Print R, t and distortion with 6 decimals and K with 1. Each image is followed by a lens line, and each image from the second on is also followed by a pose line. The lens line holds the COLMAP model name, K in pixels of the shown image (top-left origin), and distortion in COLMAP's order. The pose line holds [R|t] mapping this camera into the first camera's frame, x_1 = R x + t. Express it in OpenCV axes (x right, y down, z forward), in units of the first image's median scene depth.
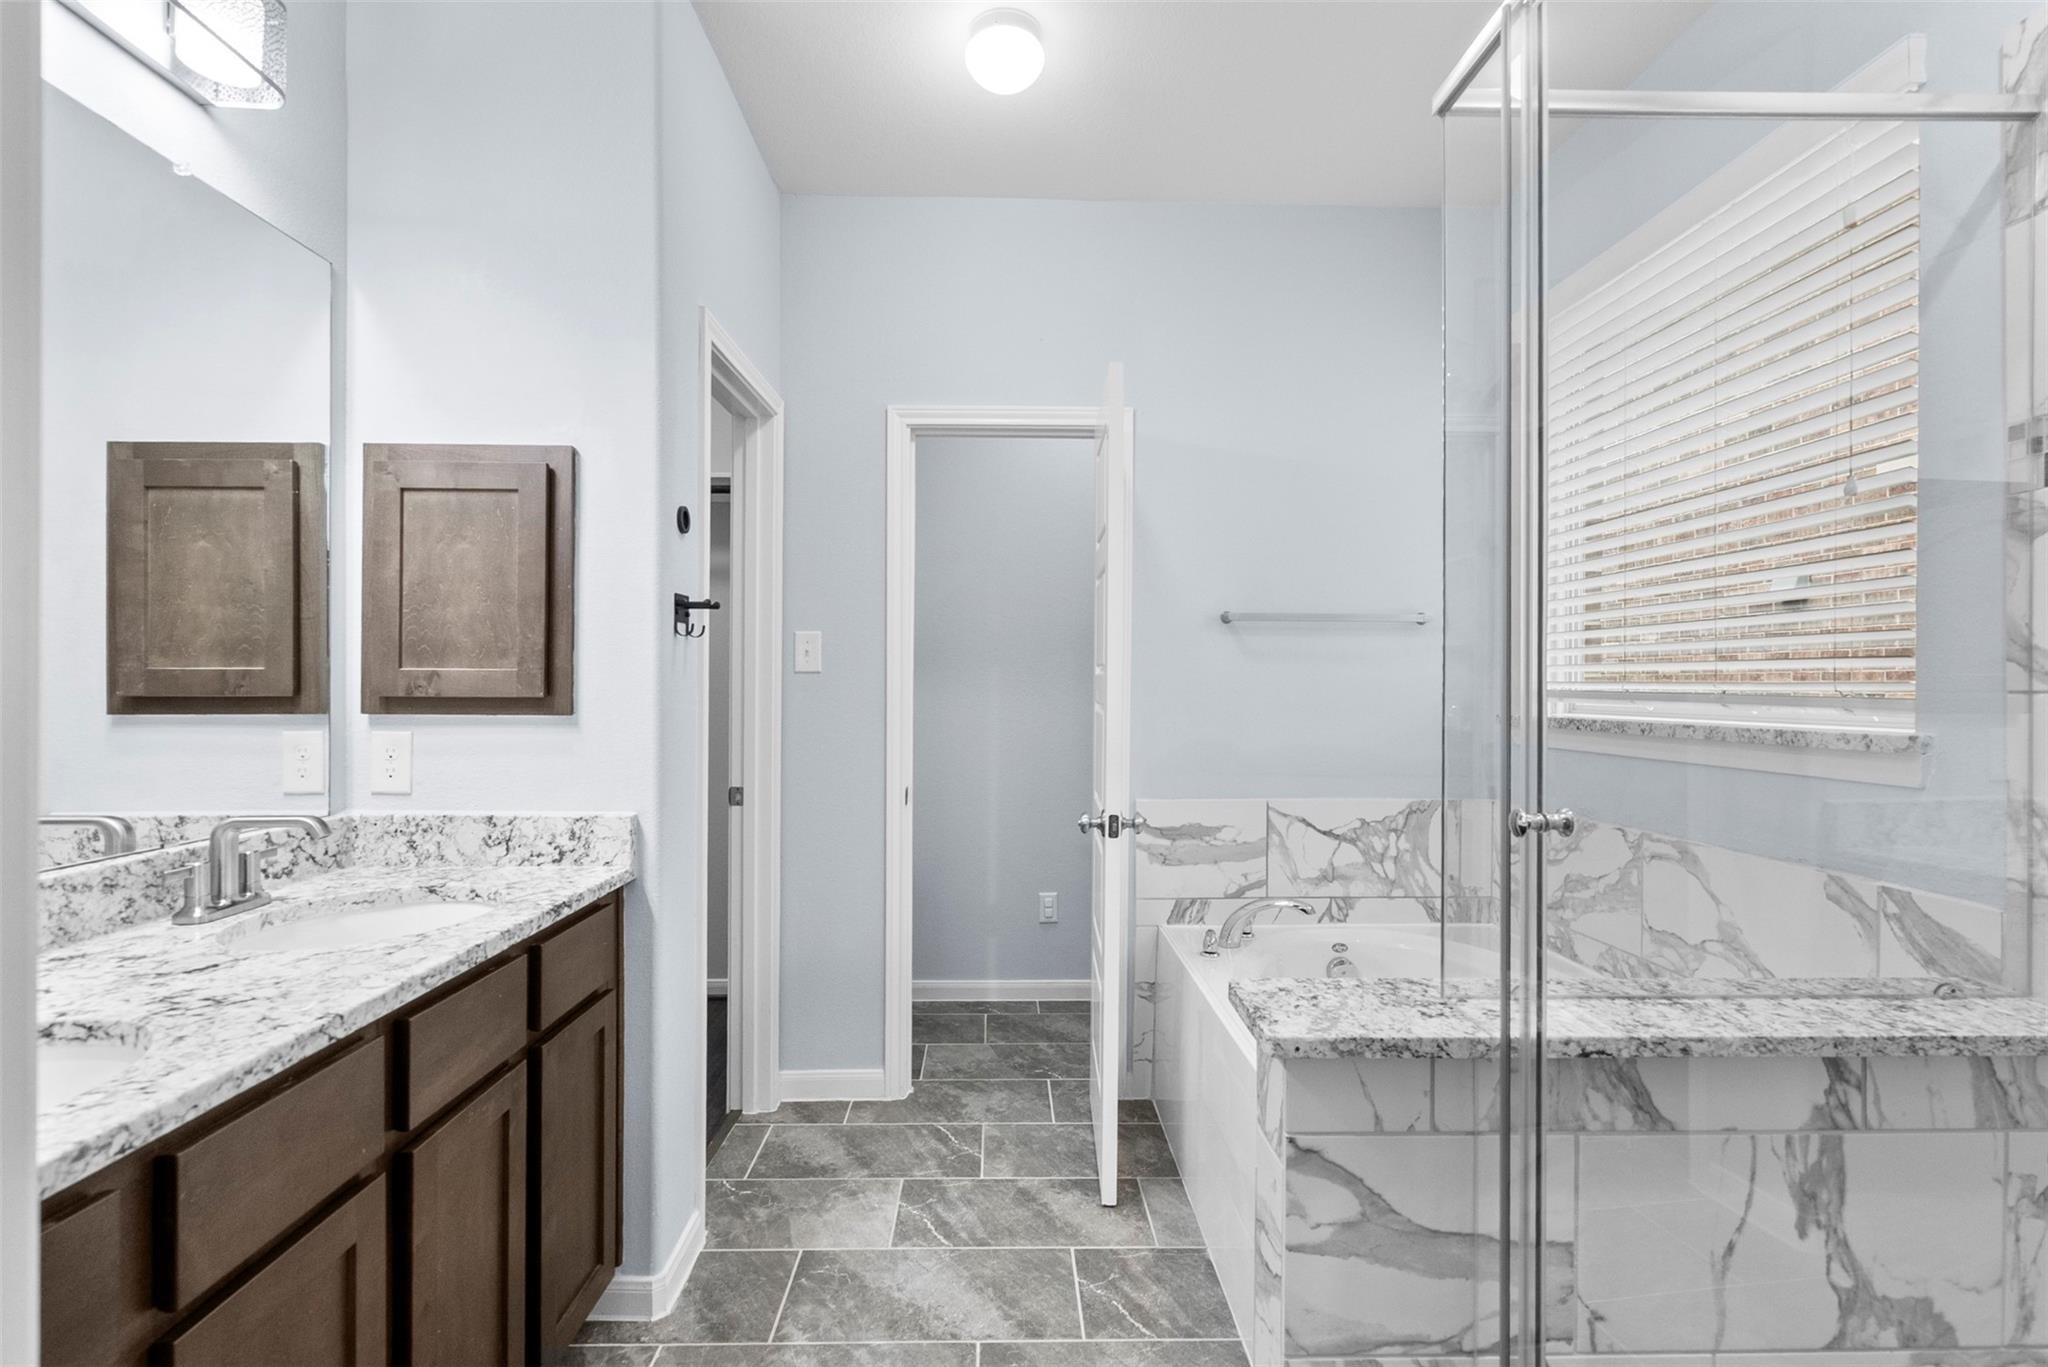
lens RADIAL K [[947.4, 0, 1023.7], [0, 947.4, 686.2], [0, 0, 1]] dist [-0.005998, 0.004926]
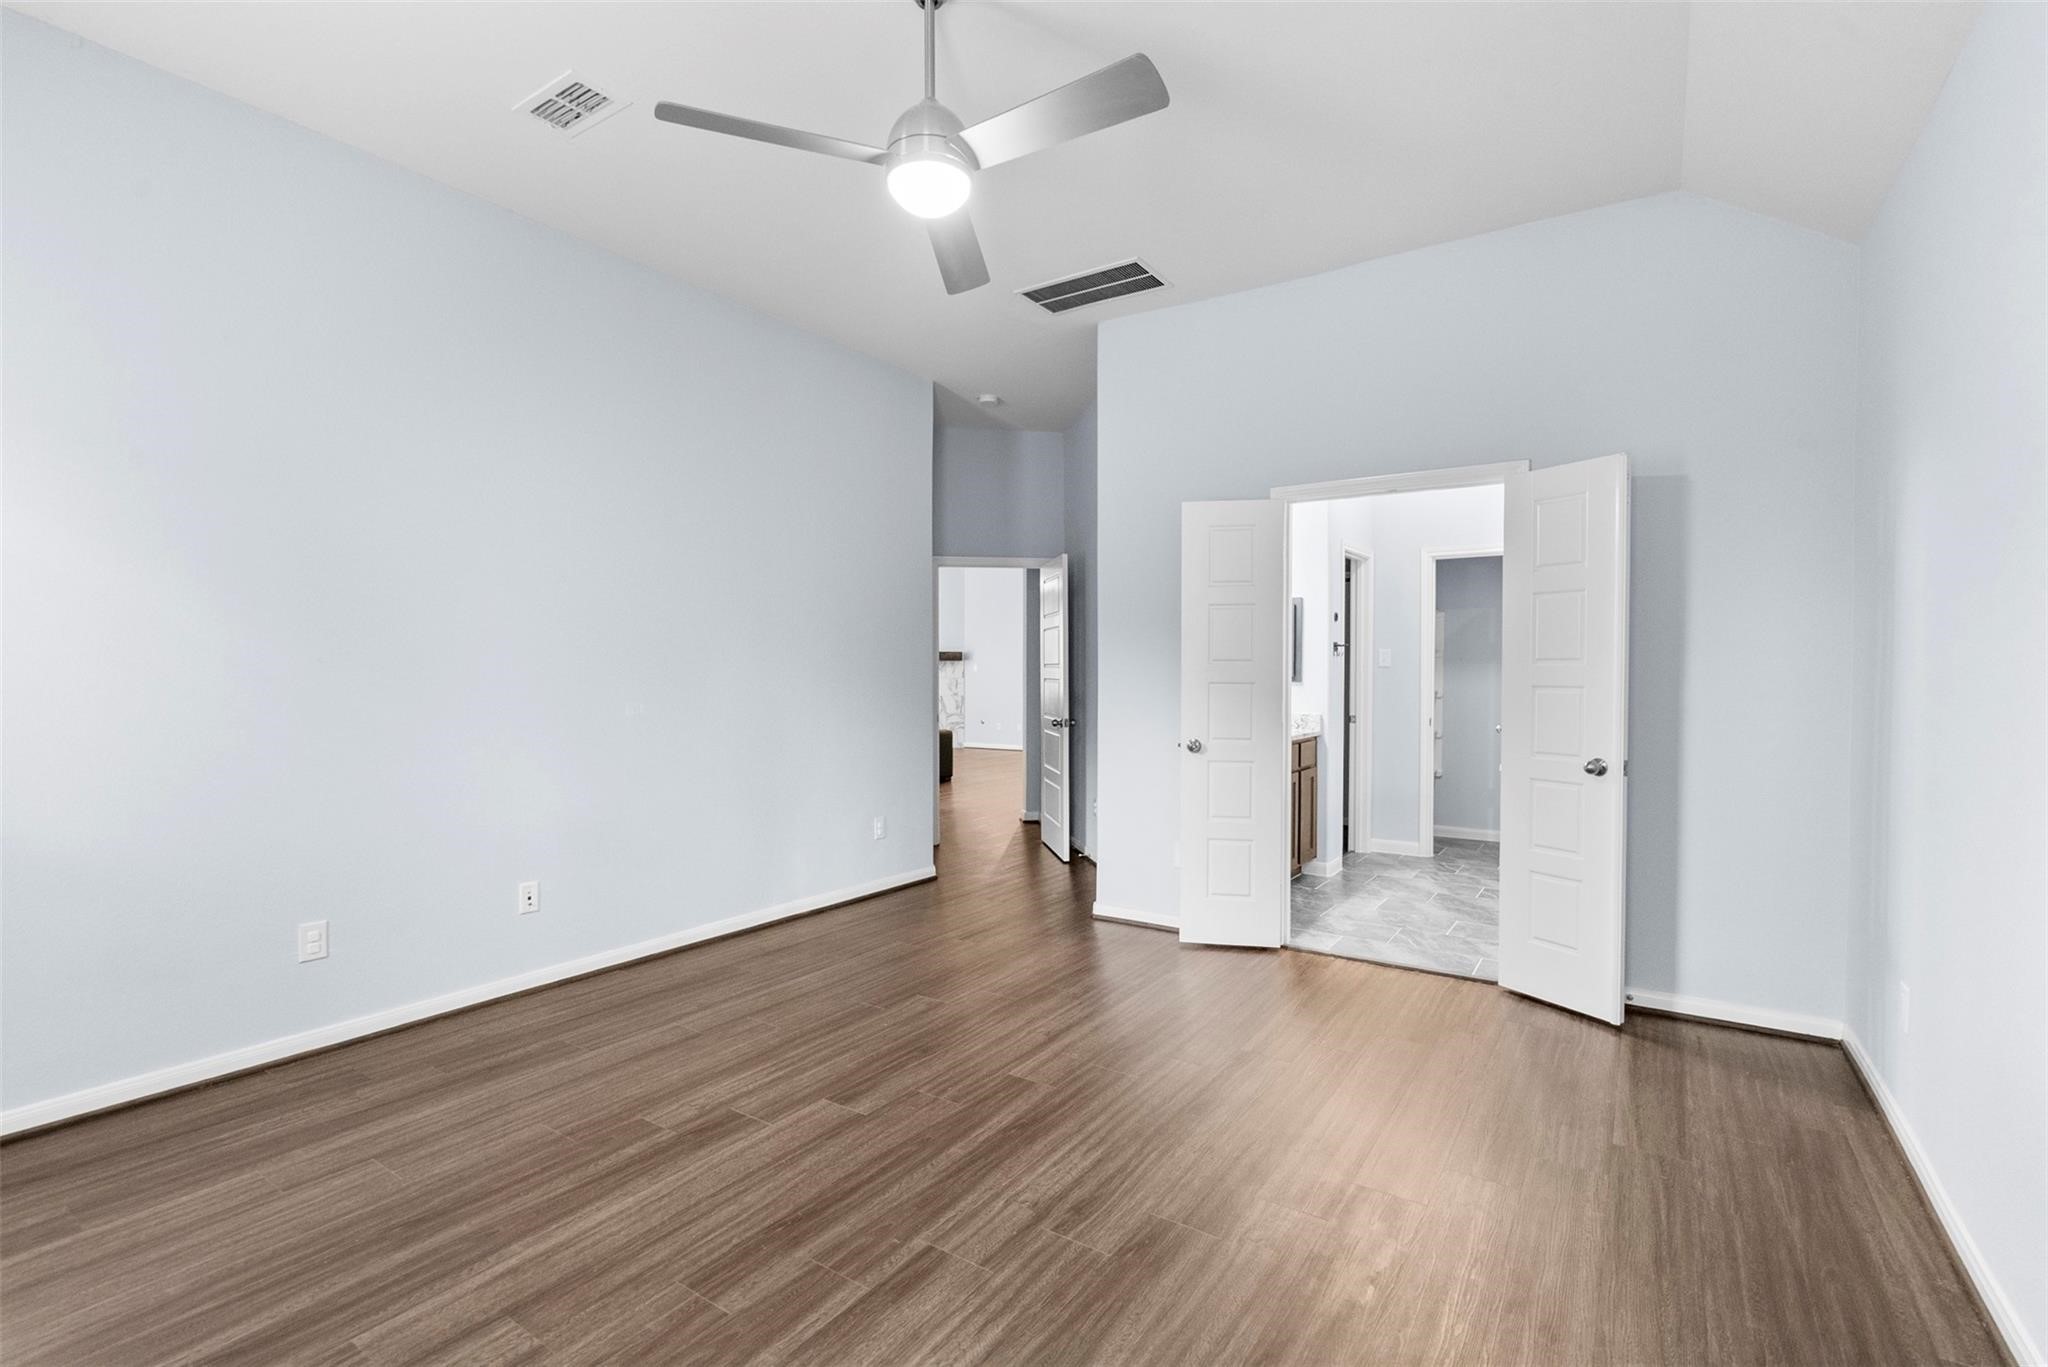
lens RADIAL K [[947.4, 0, 1015.5], [0, 947.4, 680.1], [0, 0, 1]] dist [-0.005998, 0.004926]
pose [[0.811228, 0.005924, -0.584699, 0.600035], [0.000156, 0.999946, 0.010349, -0.009059], [0.584729, -0.008487, 0.811184, -2.135561]]
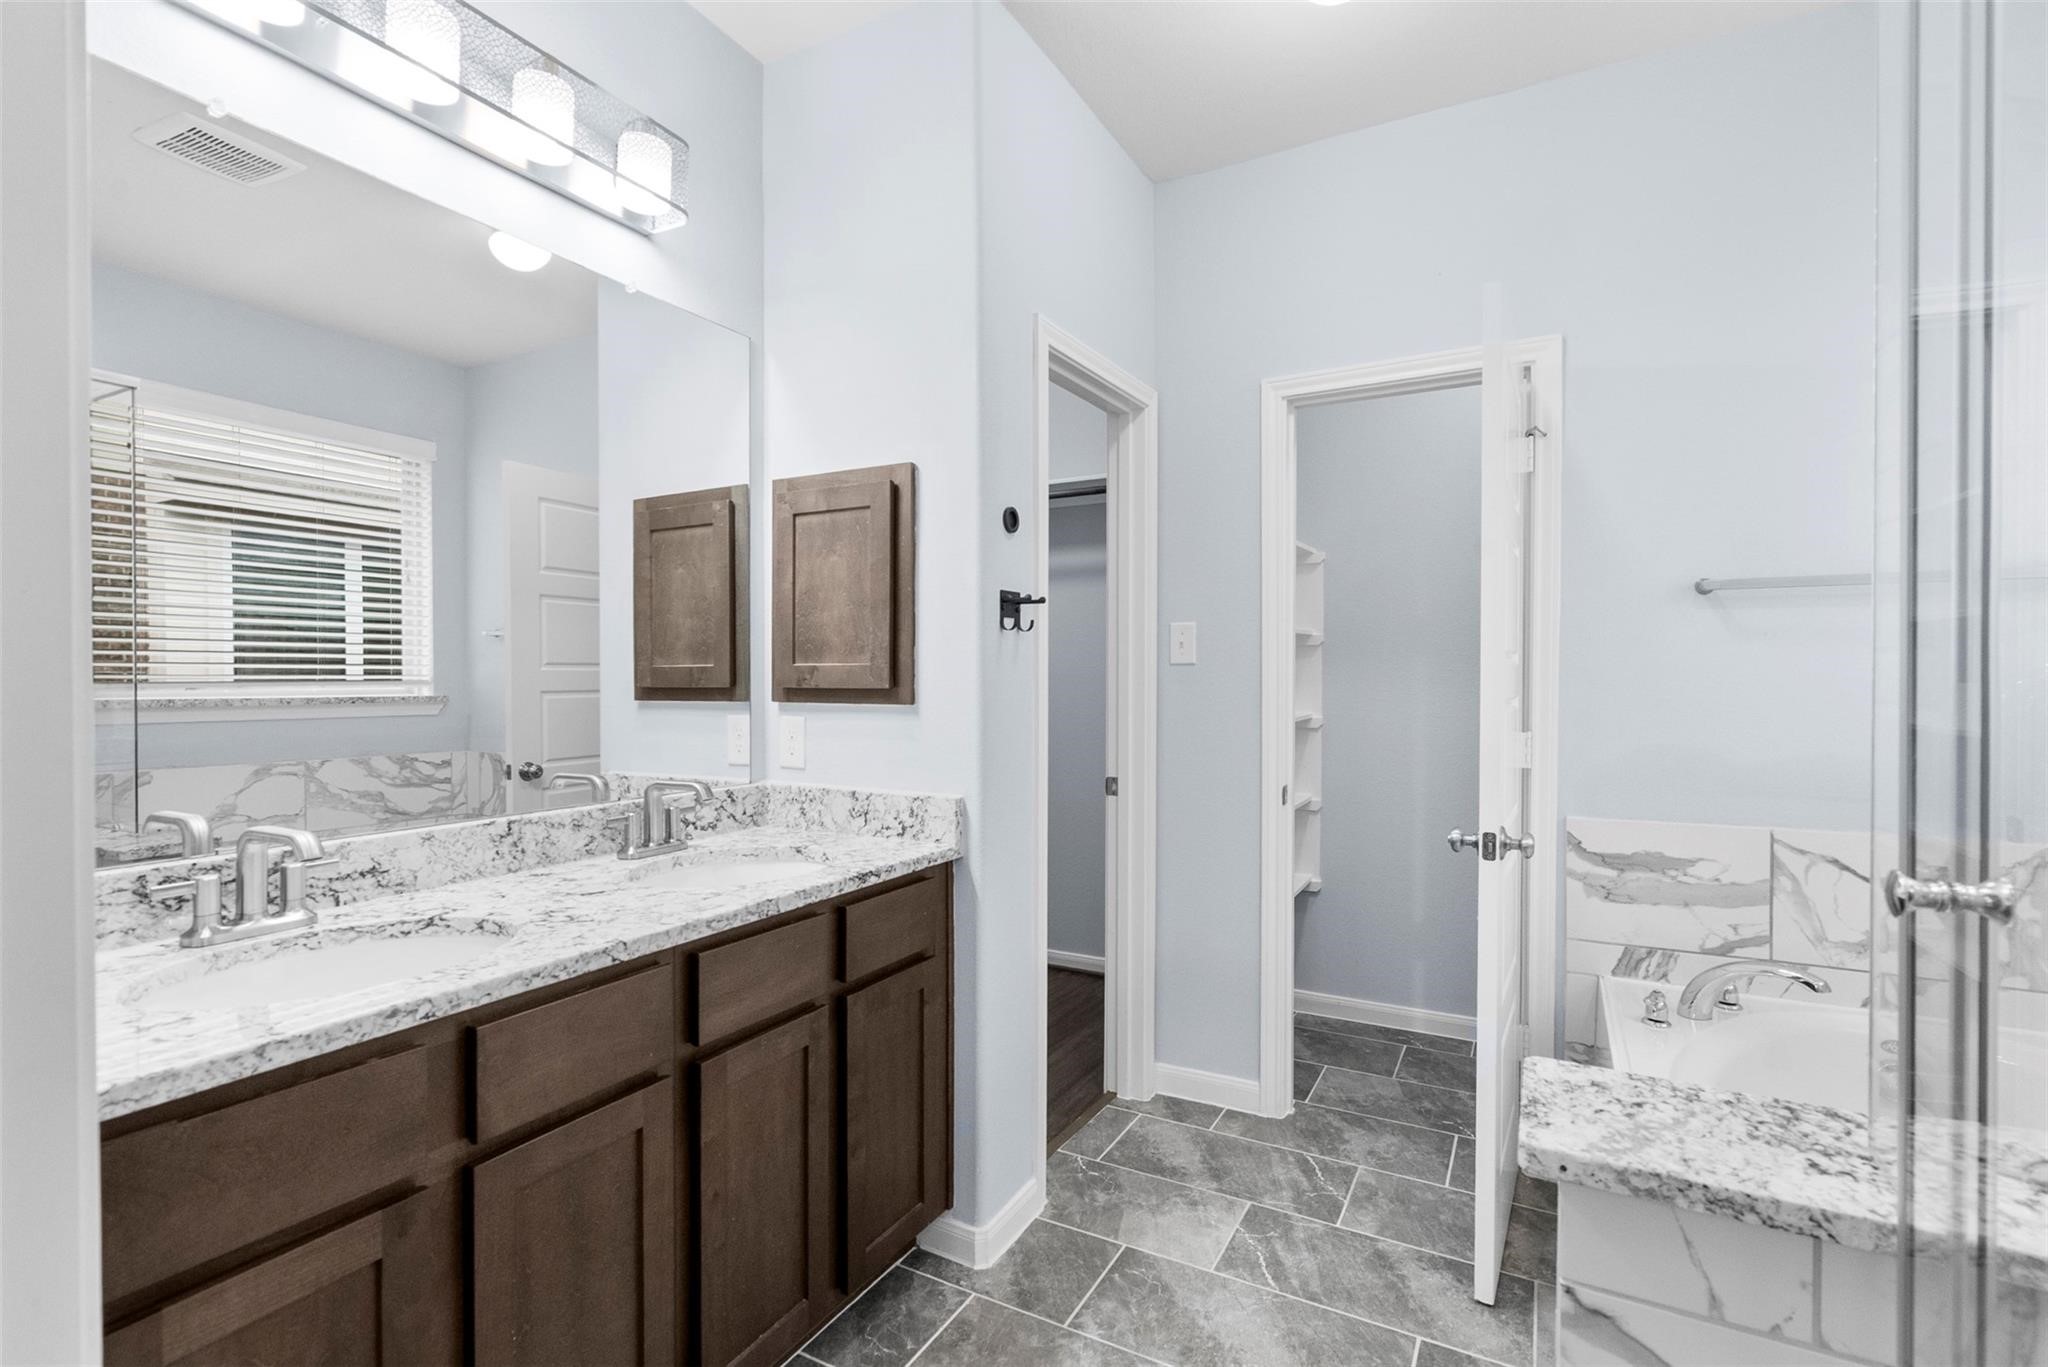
lens RADIAL K [[947.4, 0, 1038.8], [0, 947.4, 684.6], [0, 0, 1]] dist [-0.005998, 0.004926]
pose [[0.864057, -0.000146, -0.503395, 0.212942], [0.002971, 0.999984, 0.004809, 0.002276], [0.503386, -0.005650, 0.864043, 0.112772]]
